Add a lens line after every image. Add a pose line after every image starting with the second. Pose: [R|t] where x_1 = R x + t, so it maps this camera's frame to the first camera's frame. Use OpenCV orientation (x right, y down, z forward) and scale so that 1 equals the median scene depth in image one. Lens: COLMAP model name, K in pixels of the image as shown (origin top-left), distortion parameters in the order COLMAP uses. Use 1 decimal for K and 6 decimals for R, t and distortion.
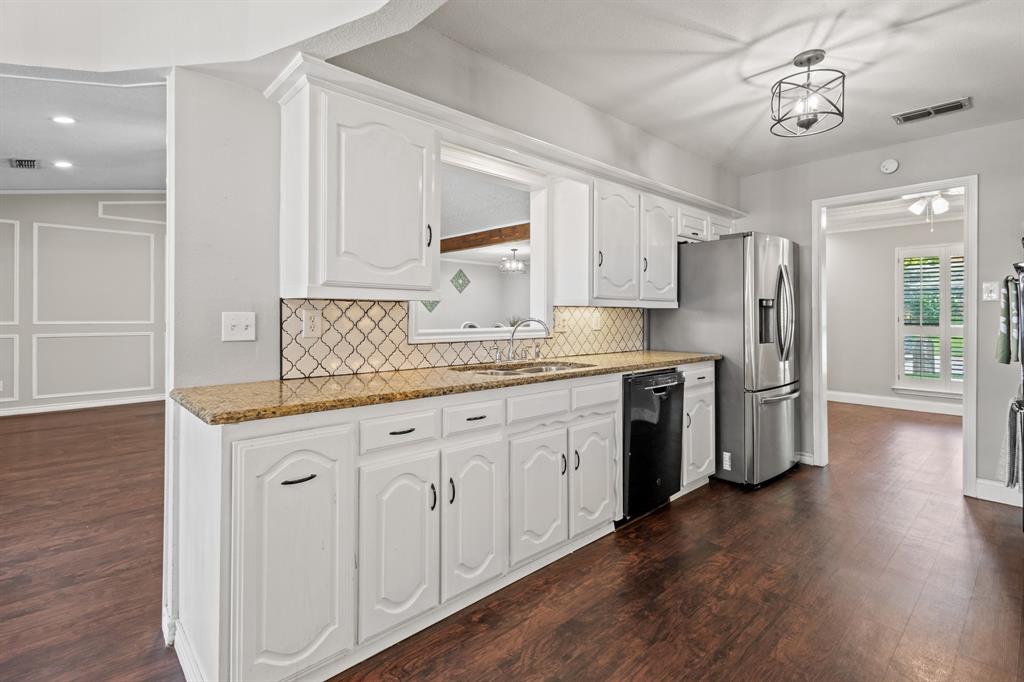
lens RADIAL K [[484.4, 0, 514.3], [0, 484.4, 314.1], [0, 0, 1]] dist [0.013397, -0.000437]
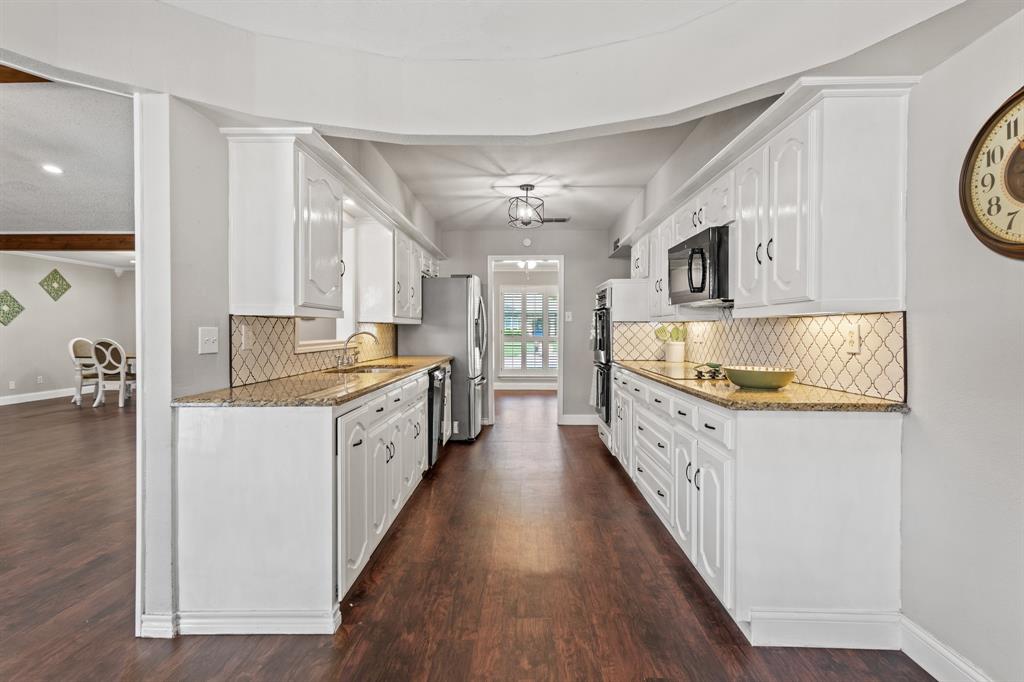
lens RADIAL K [[476.5, 0, 513.7], [0, 476.5, 332.1], [0, 0, 1]] dist [0.011895, -0.001624]
pose [[0.696851, -0.005799, 0.717192, -0.633844], [-0.000279, 0.999965, 0.008356, -0.001316], [-0.717216, -0.006023, 0.696825, -0.181115]]
